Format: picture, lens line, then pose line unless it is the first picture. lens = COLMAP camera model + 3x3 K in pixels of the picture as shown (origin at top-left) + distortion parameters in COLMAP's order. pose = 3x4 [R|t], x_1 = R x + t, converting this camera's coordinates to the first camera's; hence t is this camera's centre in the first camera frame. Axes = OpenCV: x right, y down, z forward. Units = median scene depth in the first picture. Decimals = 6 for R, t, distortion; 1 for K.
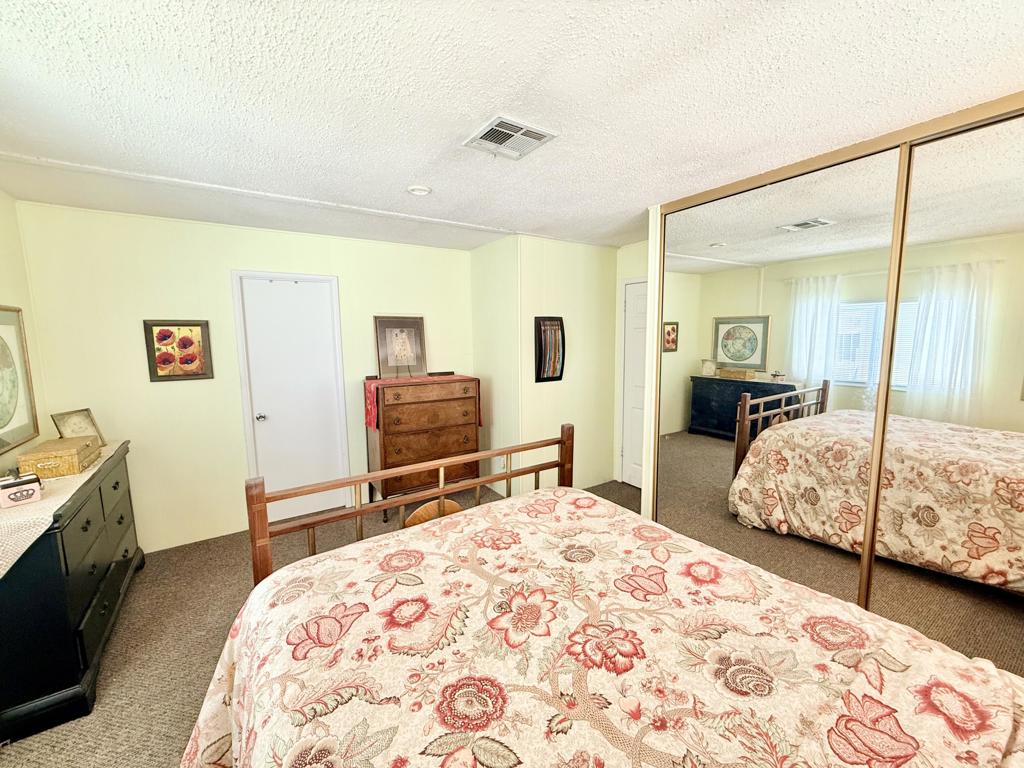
lens RADIAL K [[410.6, 0, 512.0], [0, 410.6, 384.0], [0, 0, 1]] dist [-0.000038, 0.000002]
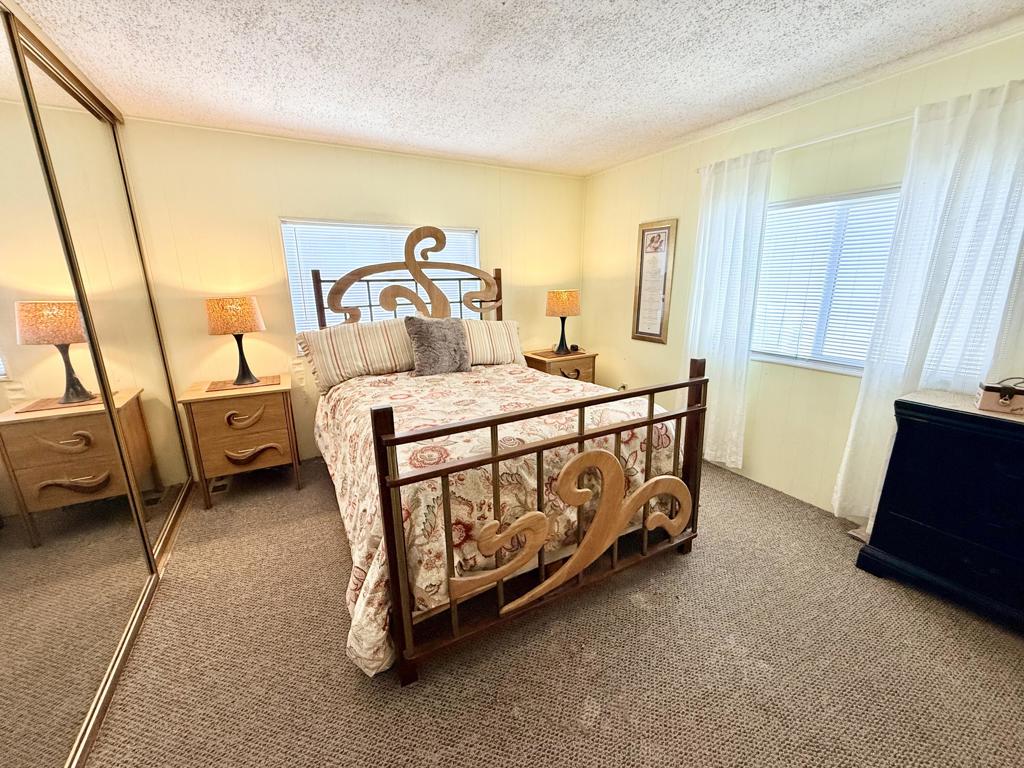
lens RADIAL K [[410.6, 0, 512.0], [0, 410.6, 384.0], [0, 0, 1]] dist [-0.000038, 0.000002]
pose [[-0.995462, 0.002036, 0.095137, -0.172188], [0.036384, 0.931952, 0.360753, -0.209076], [-0.087928, 0.362577, -0.927797, 2.529600]]
